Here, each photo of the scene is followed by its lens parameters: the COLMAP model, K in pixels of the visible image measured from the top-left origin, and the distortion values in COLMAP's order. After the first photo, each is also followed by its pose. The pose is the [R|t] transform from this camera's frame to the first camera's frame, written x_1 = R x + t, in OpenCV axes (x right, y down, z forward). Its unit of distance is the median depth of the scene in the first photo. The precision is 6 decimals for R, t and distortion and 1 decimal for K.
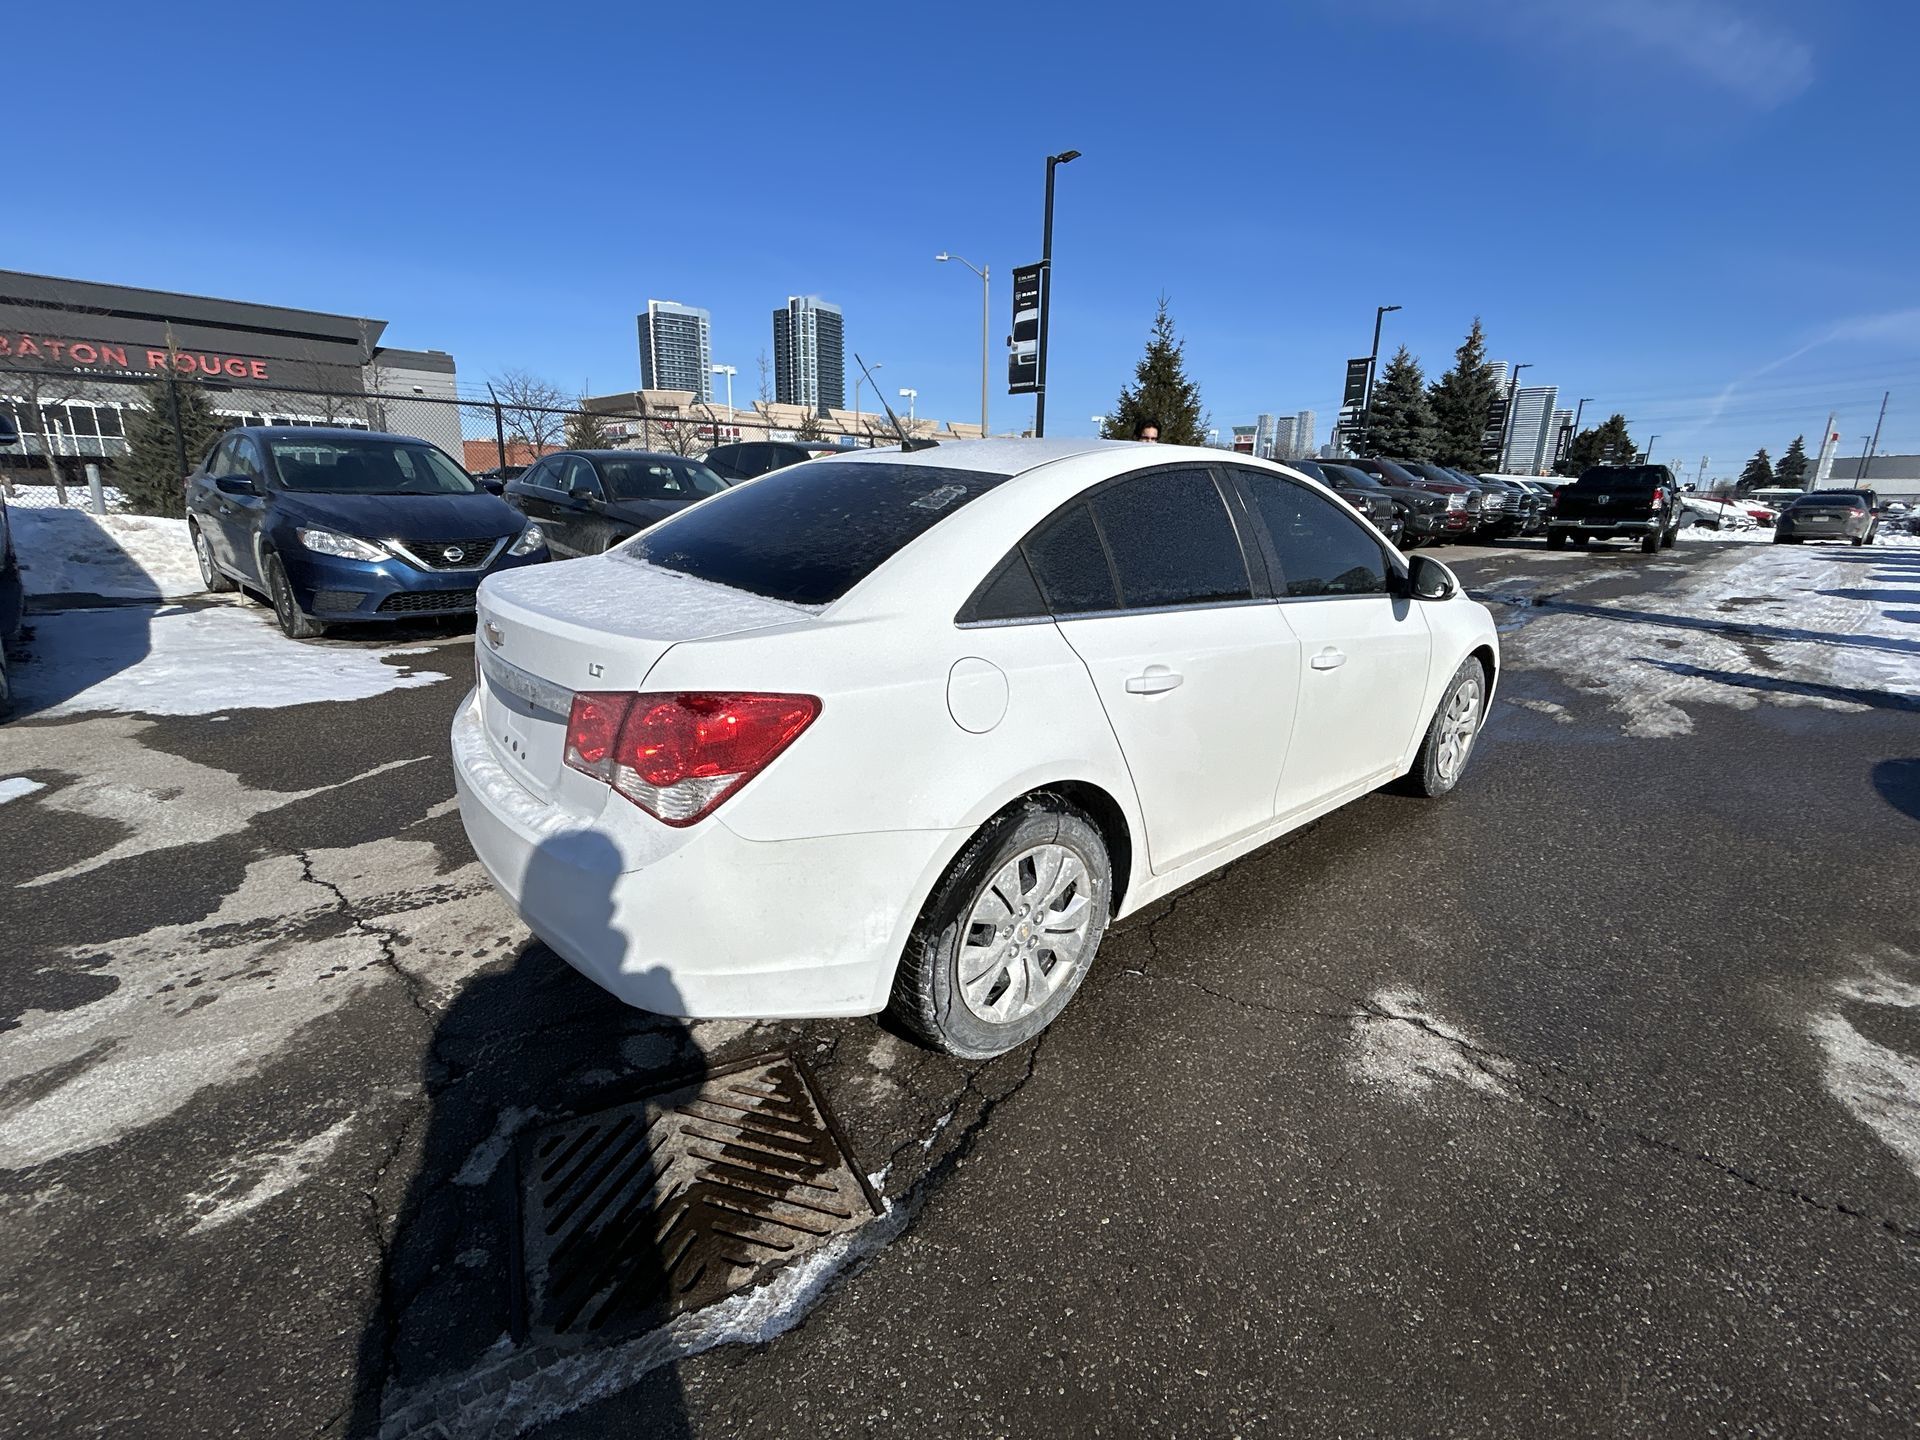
lens RADIAL K [[836.0, 0, 959.5], [0, 836.0, 717.4], [0, 0, 1]] dist [-0.006777, 0.003252]
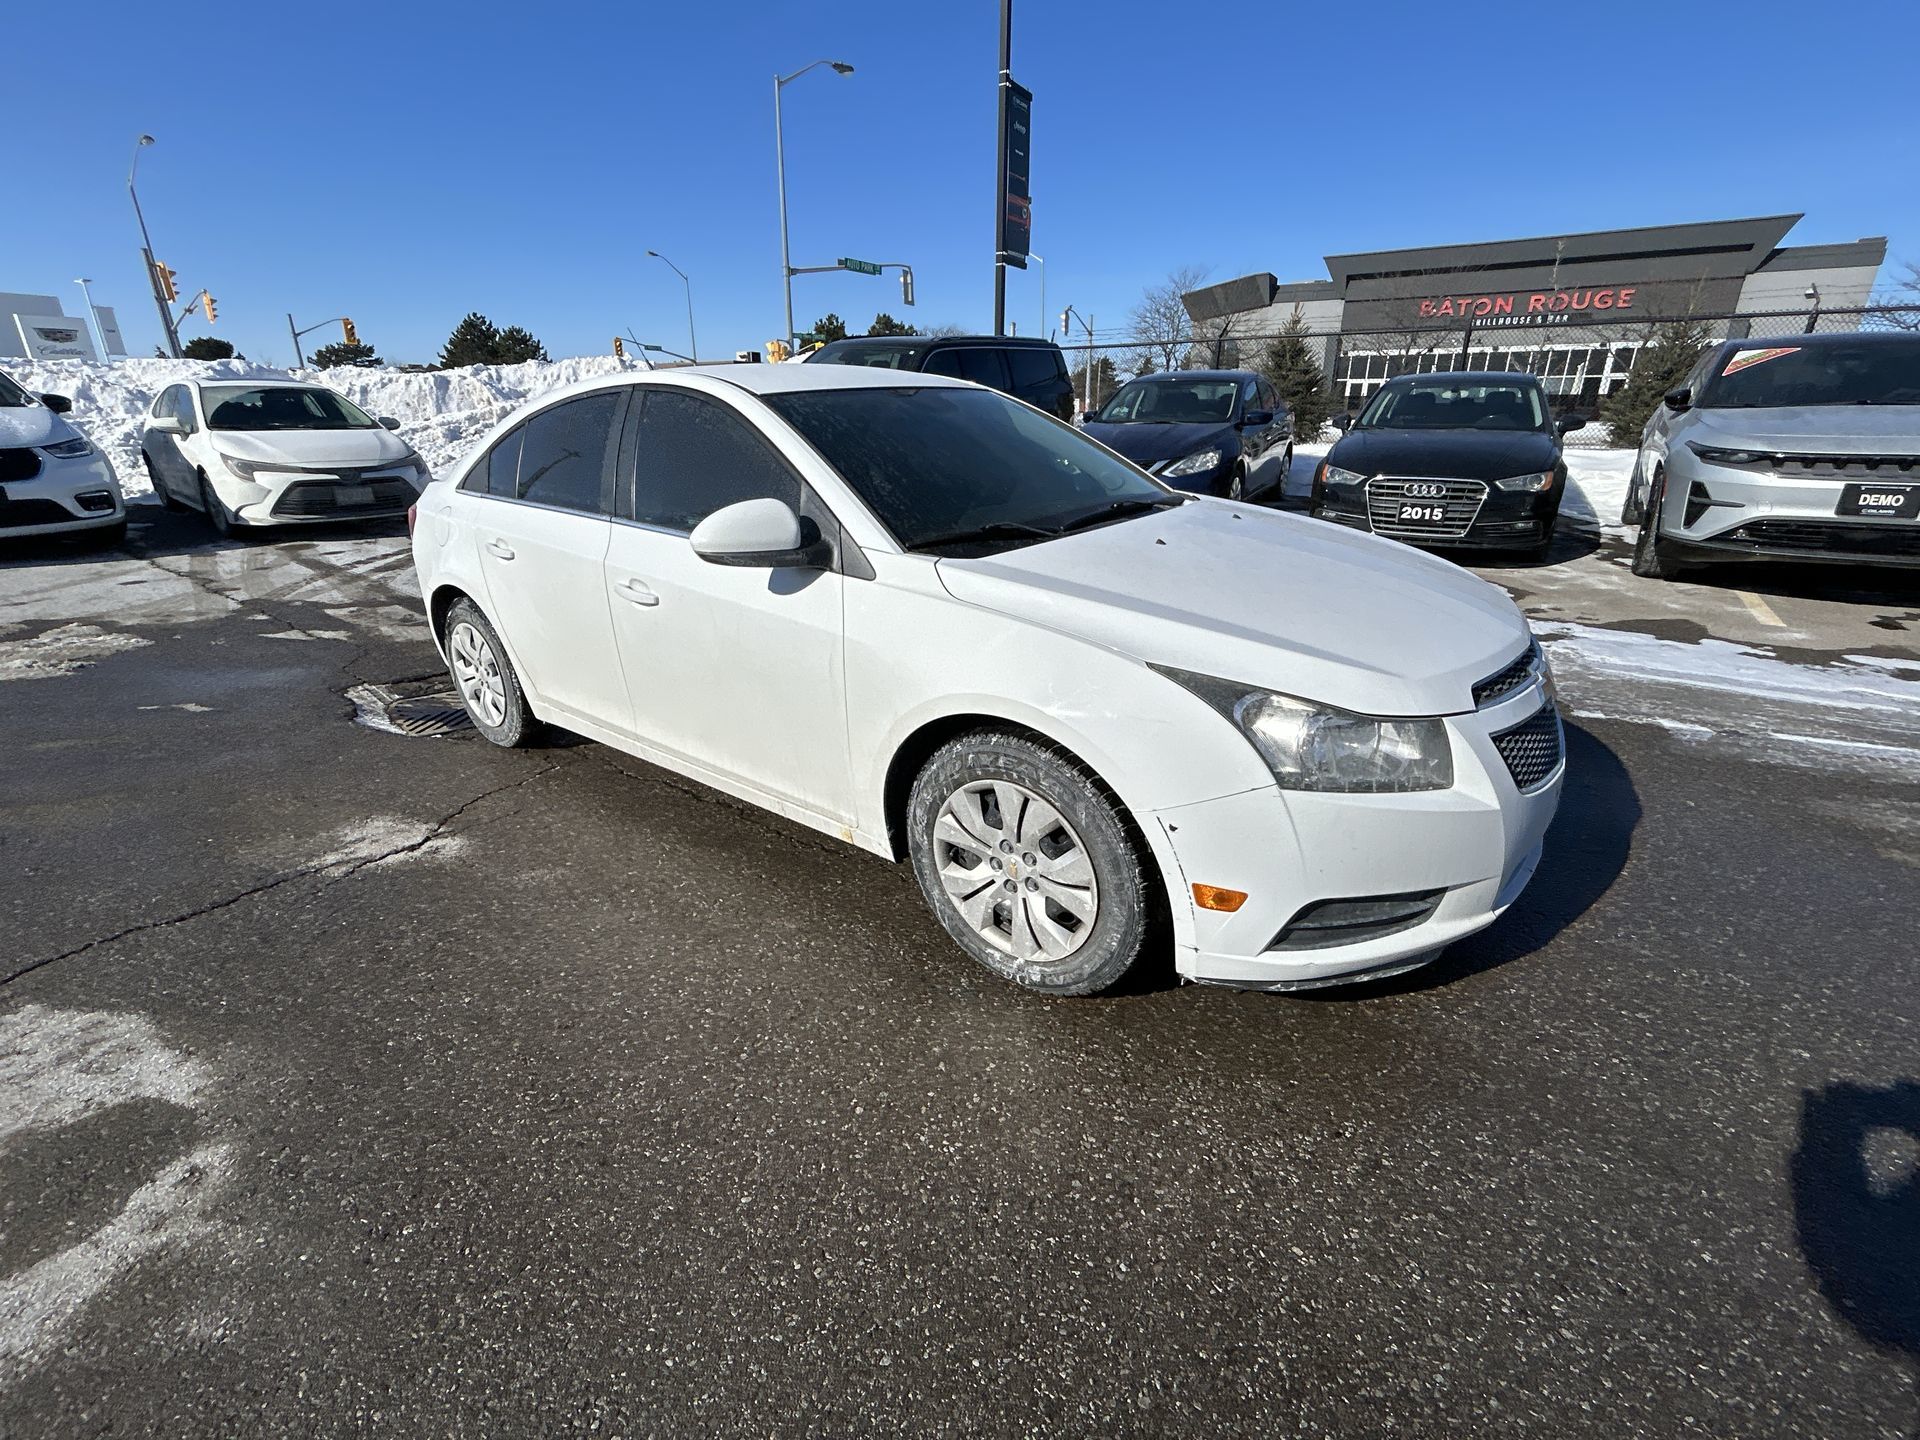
lens RADIAL K [[836.0, 0, 956.1], [0, 836.0, 715.6], [0, 0, 1]] dist [-0.006777, 0.003252]
pose [[0.188306, 0.316727, -0.929637, 1.530035], [-0.248690, 0.931098, 0.266851, -0.301335], [0.950102, 0.180942, 0.254098, 1.207086]]
